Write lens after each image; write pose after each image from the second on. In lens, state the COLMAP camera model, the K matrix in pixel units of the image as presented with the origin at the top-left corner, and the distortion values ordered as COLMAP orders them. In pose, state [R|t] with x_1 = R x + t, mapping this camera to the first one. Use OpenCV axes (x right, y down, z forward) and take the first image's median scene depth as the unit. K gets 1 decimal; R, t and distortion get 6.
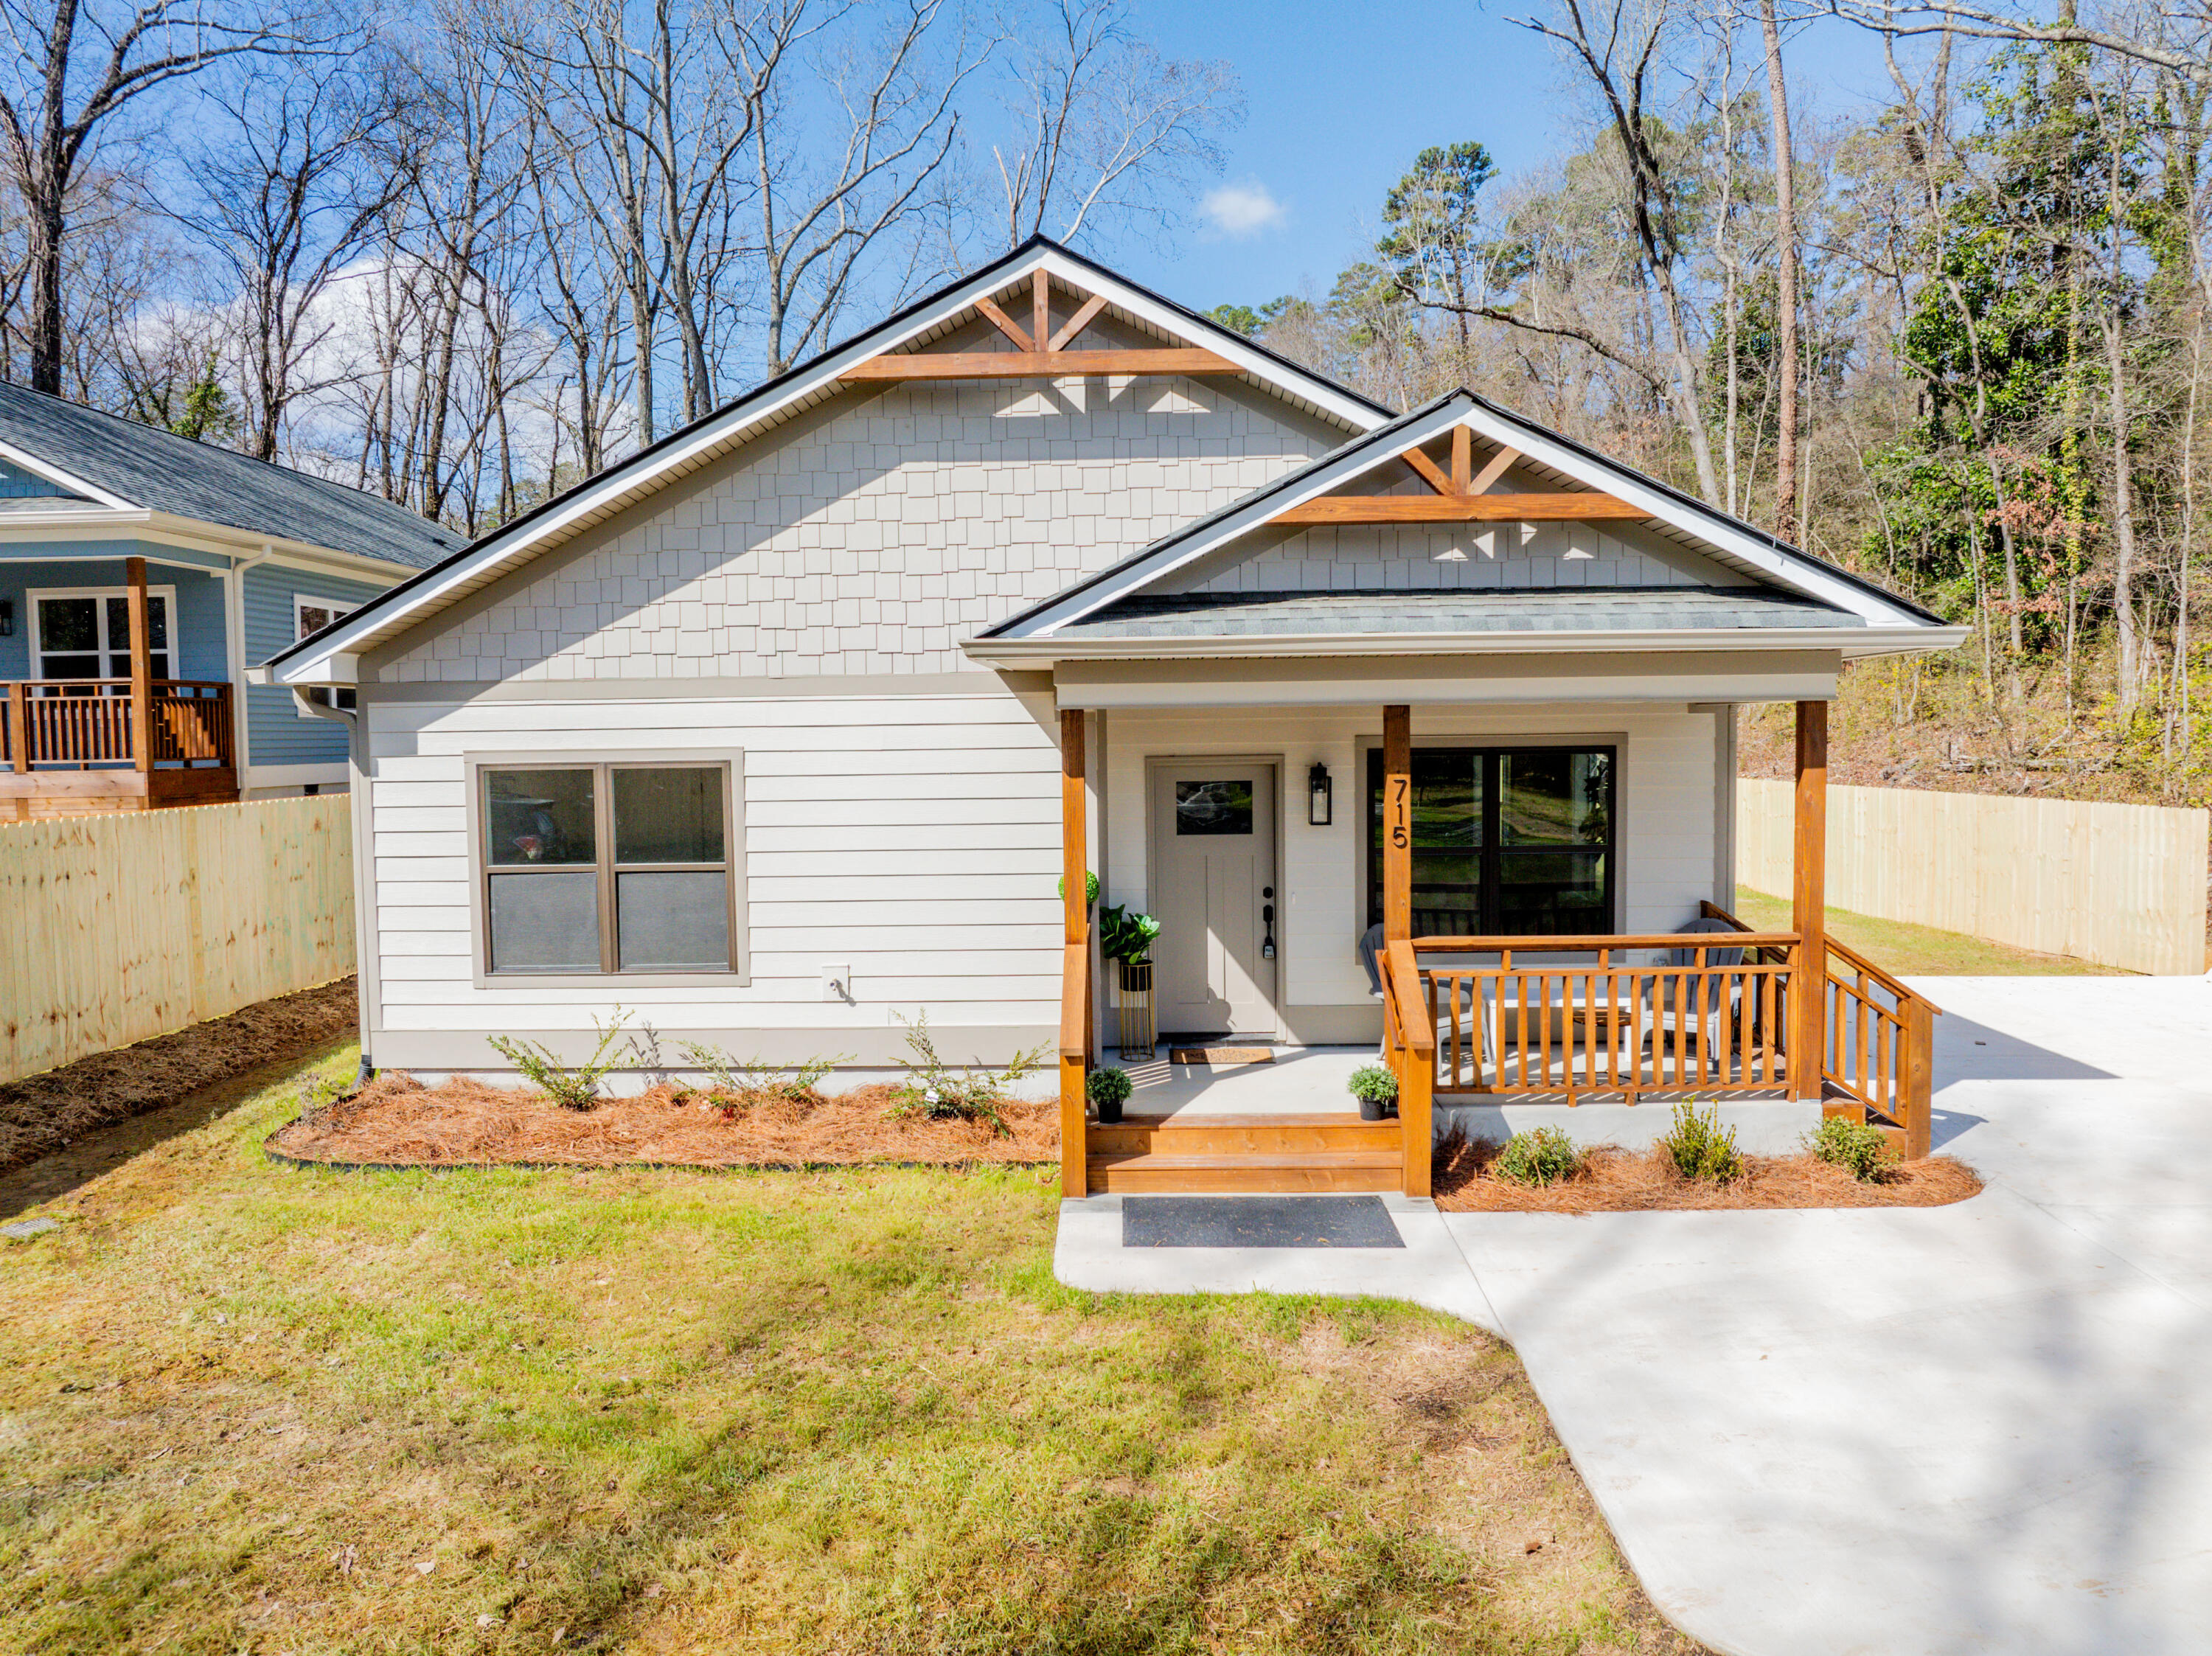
lens RADIAL K [[1556.7, 0, 1106.0], [0, 1556.7, 828.0], [0, 0, 1]] dist [-0.050604, 0.030640]
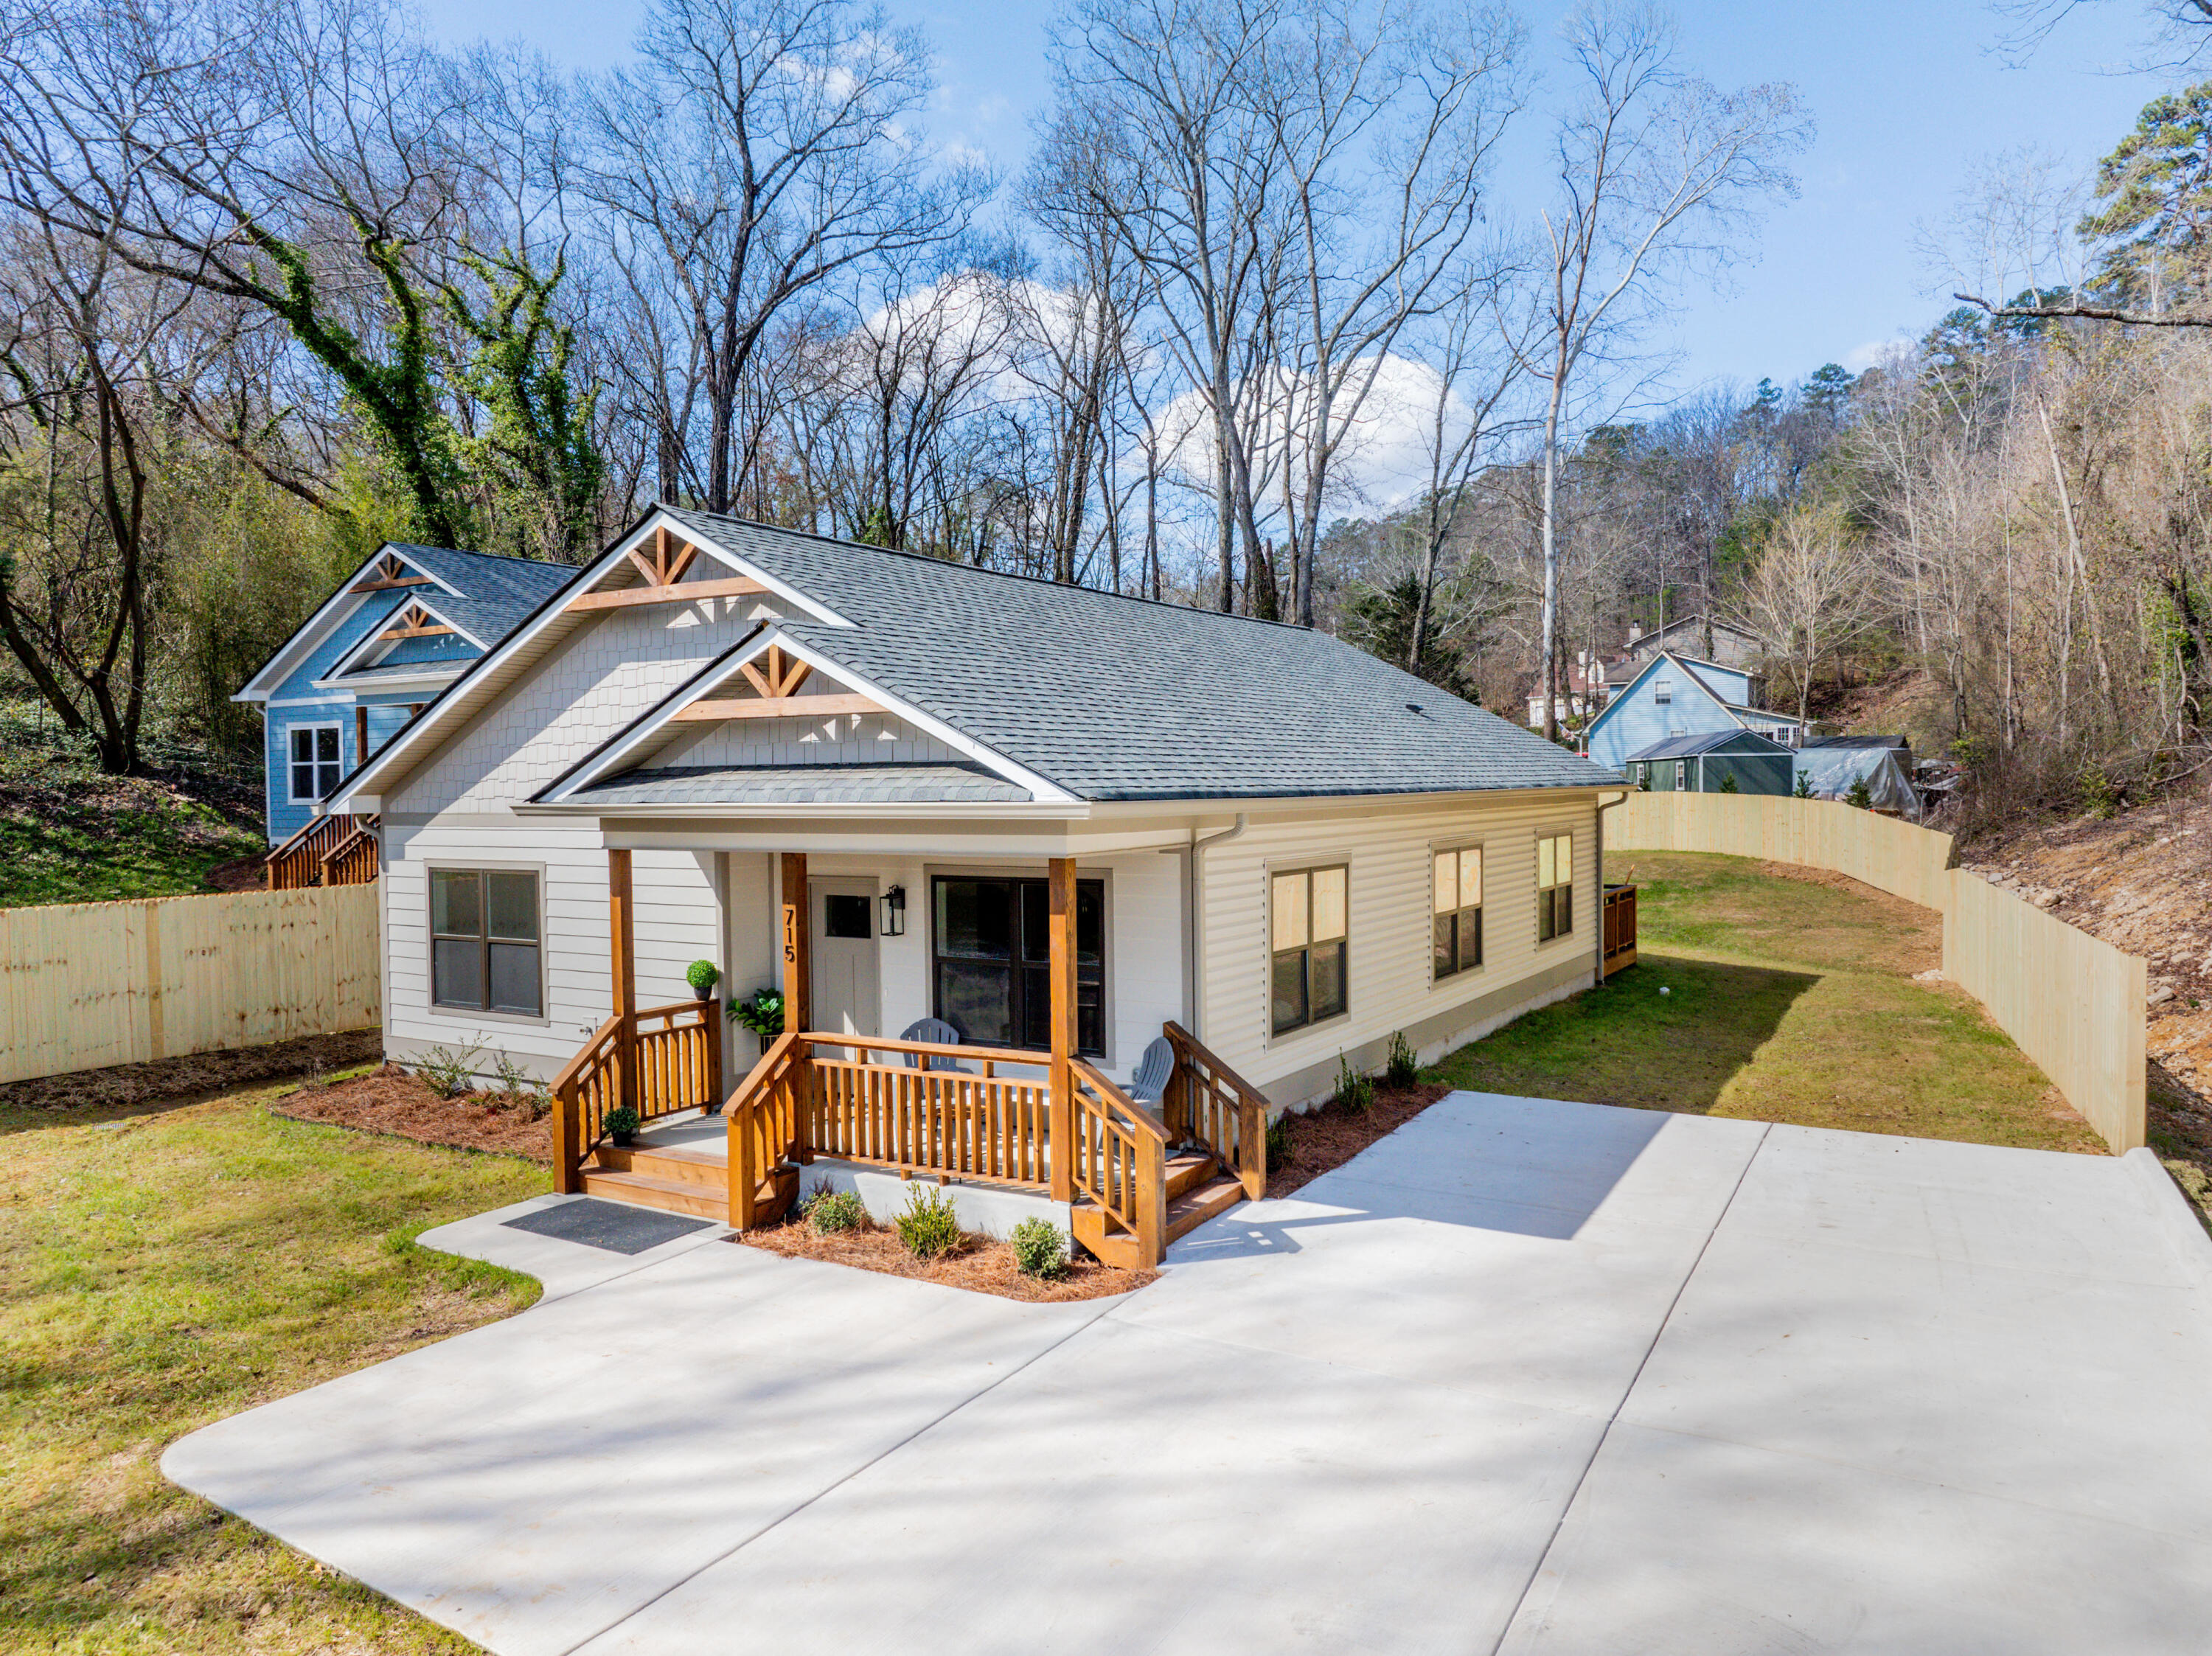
lens RADIAL K [[1563.8, 0, 1077.4], [0, 1563.8, 822.4], [0, 0, 1]] dist [-0.040879, 0.005483]
pose [[0.867459, 0.016449, -0.497236, 0.946215], [-0.031829, 0.999241, -0.022471, -0.073692], [0.496489, 0.035319, 0.867324, -0.018875]]
